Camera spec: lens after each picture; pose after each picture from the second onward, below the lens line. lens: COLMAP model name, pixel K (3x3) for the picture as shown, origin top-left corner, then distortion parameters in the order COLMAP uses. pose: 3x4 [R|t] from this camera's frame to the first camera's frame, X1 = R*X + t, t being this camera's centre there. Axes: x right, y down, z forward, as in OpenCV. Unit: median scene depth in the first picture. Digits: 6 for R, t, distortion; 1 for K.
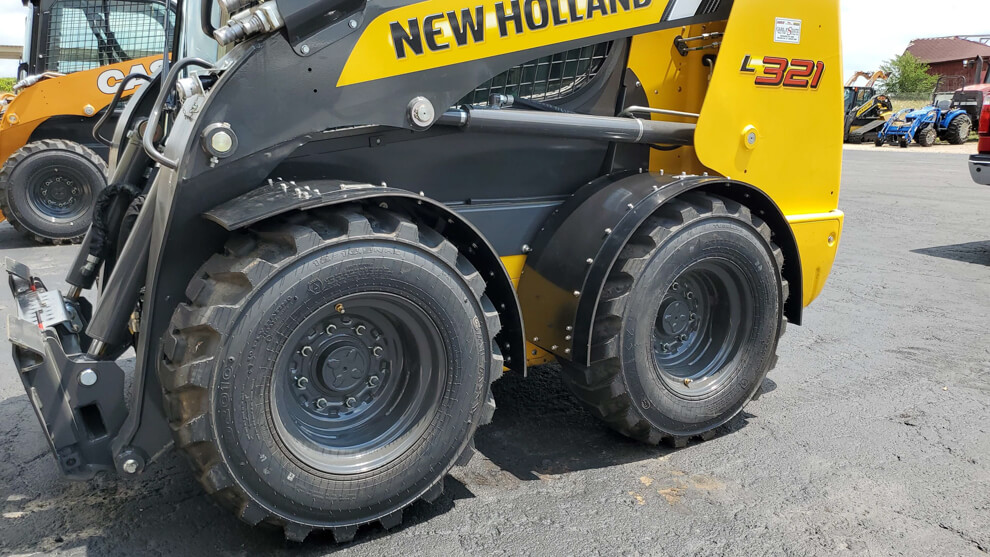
lens RADIAL K [[762.2, 0, 491.7], [0, 762.2, 279.1], [0, 0, 1]] dist [0.028341, -0.020069]
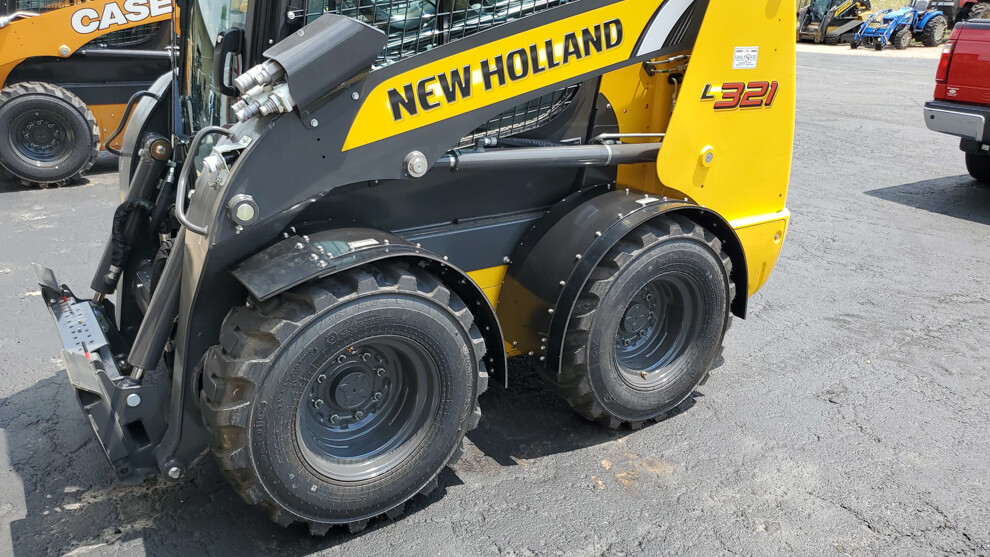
lens RADIAL K [[762.2, 0, 494.8], [0, 762.2, 276.5], [0, 0, 1]] dist [0.028341, -0.020069]
pose [[0.999263, -0.001921, 0.038340, -0.017503], [-0.003399, 0.990397, 0.138209, -0.196254], [-0.038237, -0.138237, 0.989661, -0.134806]]
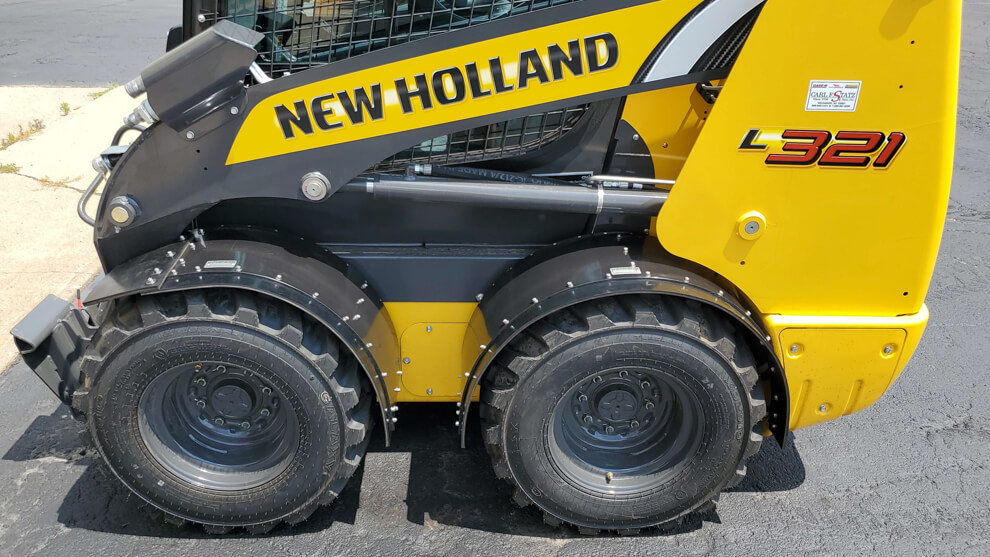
lens RADIAL K [[762.2, 0, 494.0], [0, 762.2, 279.5], [0, 0, 1]] dist [0.028341, -0.020069]
pose [[0.864559, 0.226934, -0.448374, 0.568288], [-0.115046, 0.957914, 0.262993, -0.371273], [0.489185, -0.175789, 0.854281, 0.198309]]
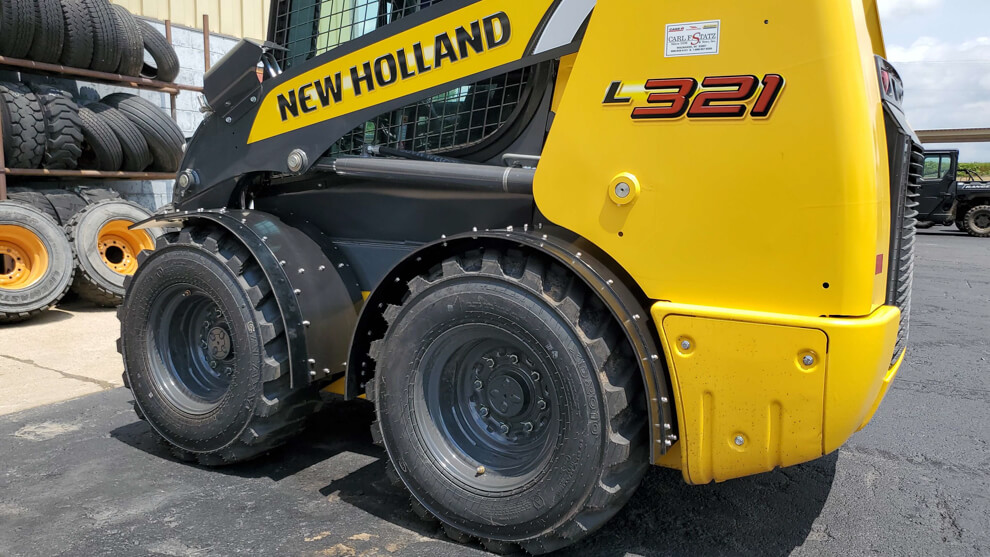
lens RADIAL K [[762.2, 0, 497.4], [0, 762.2, 283.7], [0, 0, 1]] dist [0.028341, -0.020069]
pose [[0.480890, 0.109007, -0.869978, 1.113343], [-0.196576, 0.980386, 0.014182, -0.095490], [0.854461, 0.164197, 0.492886, 0.645019]]
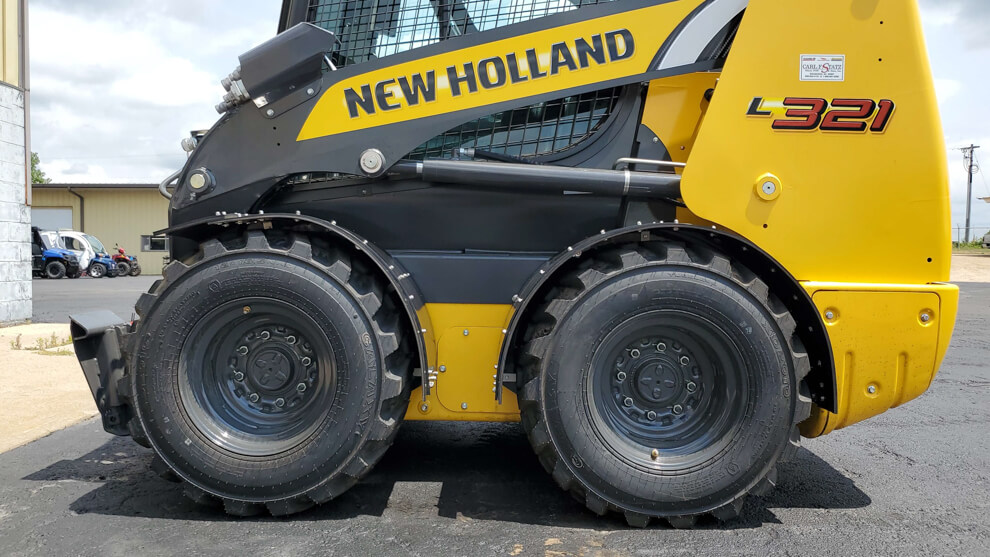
lens RADIAL K [[762.2, 0, 493.0], [0, 762.2, 281.5], [0, 0, 1]] dist [0.028341, -0.020069]
pose [[0.846235, 0.020561, -0.532412, 0.642709], [-0.117615, 0.981814, -0.149026, 0.105914], [0.519666, 0.188731, 0.833264, 0.148181]]
